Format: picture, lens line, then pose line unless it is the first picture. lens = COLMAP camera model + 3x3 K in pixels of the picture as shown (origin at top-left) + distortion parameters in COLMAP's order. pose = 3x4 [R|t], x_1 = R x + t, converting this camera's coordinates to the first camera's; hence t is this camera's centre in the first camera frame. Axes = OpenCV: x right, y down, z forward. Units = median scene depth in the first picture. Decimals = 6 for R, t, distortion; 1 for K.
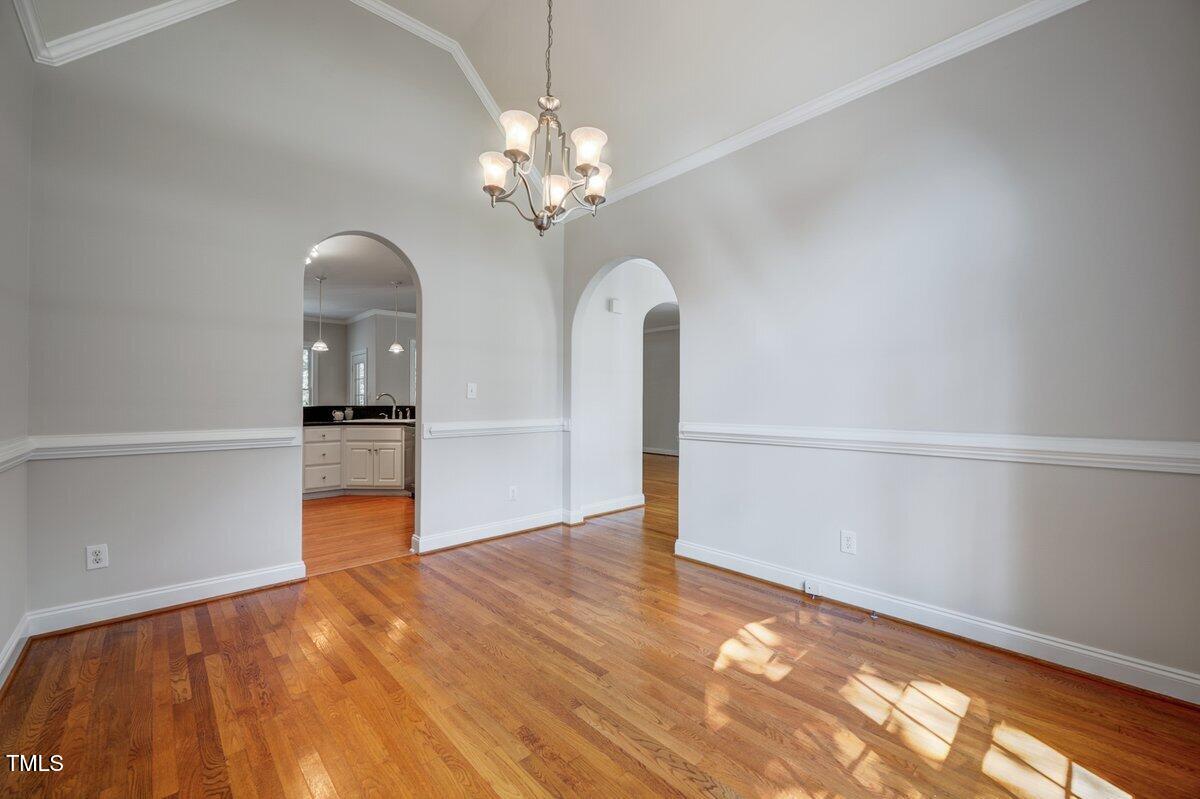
lens RADIAL K [[493.1, 0, 604.2], [0, 493.1, 401.4], [0, 0, 1]] dist [-0.002433, -0.000375]
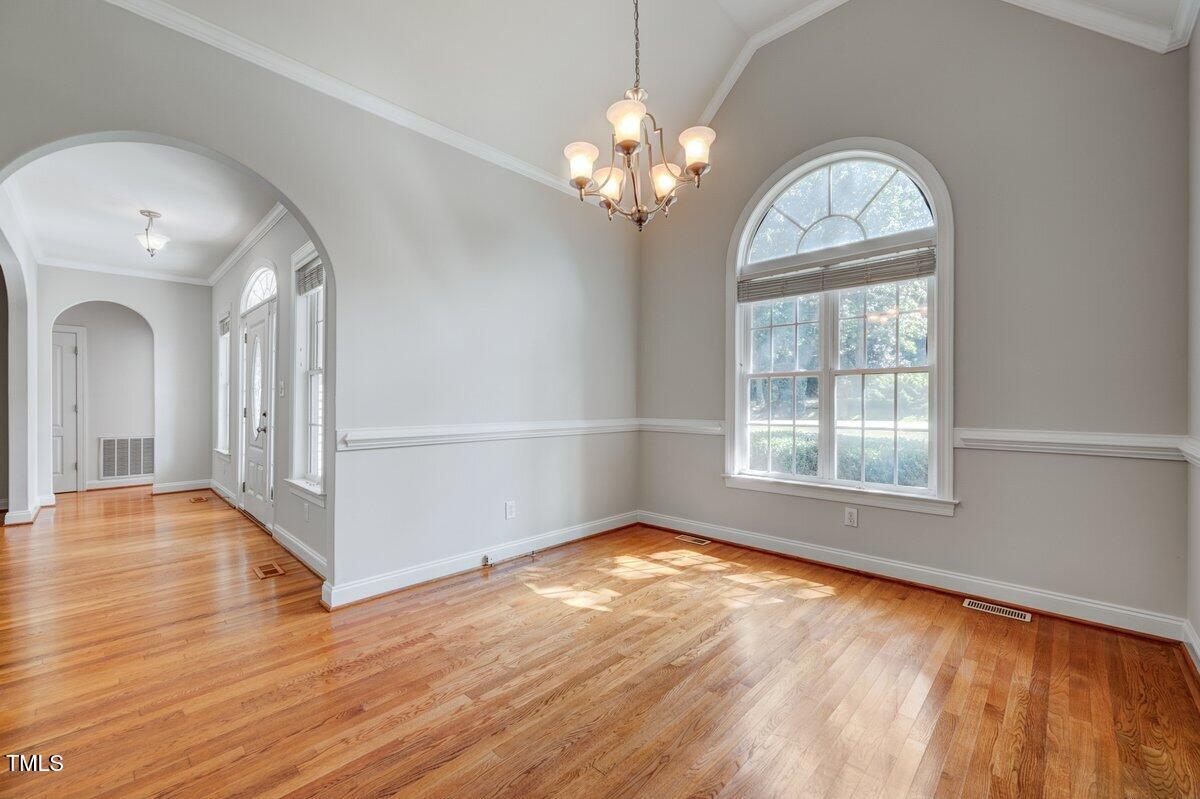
lens RADIAL K [[493.1, 0, 604.2], [0, 493.1, 401.4], [0, 0, 1]] dist [-0.002433, -0.000375]
pose [[-0.073583, -0.001375, 0.997288, -0.834970], [-0.004267, 0.999990, 0.001064, -0.004460], [-0.997280, -0.004177, -0.073588, 0.867697]]
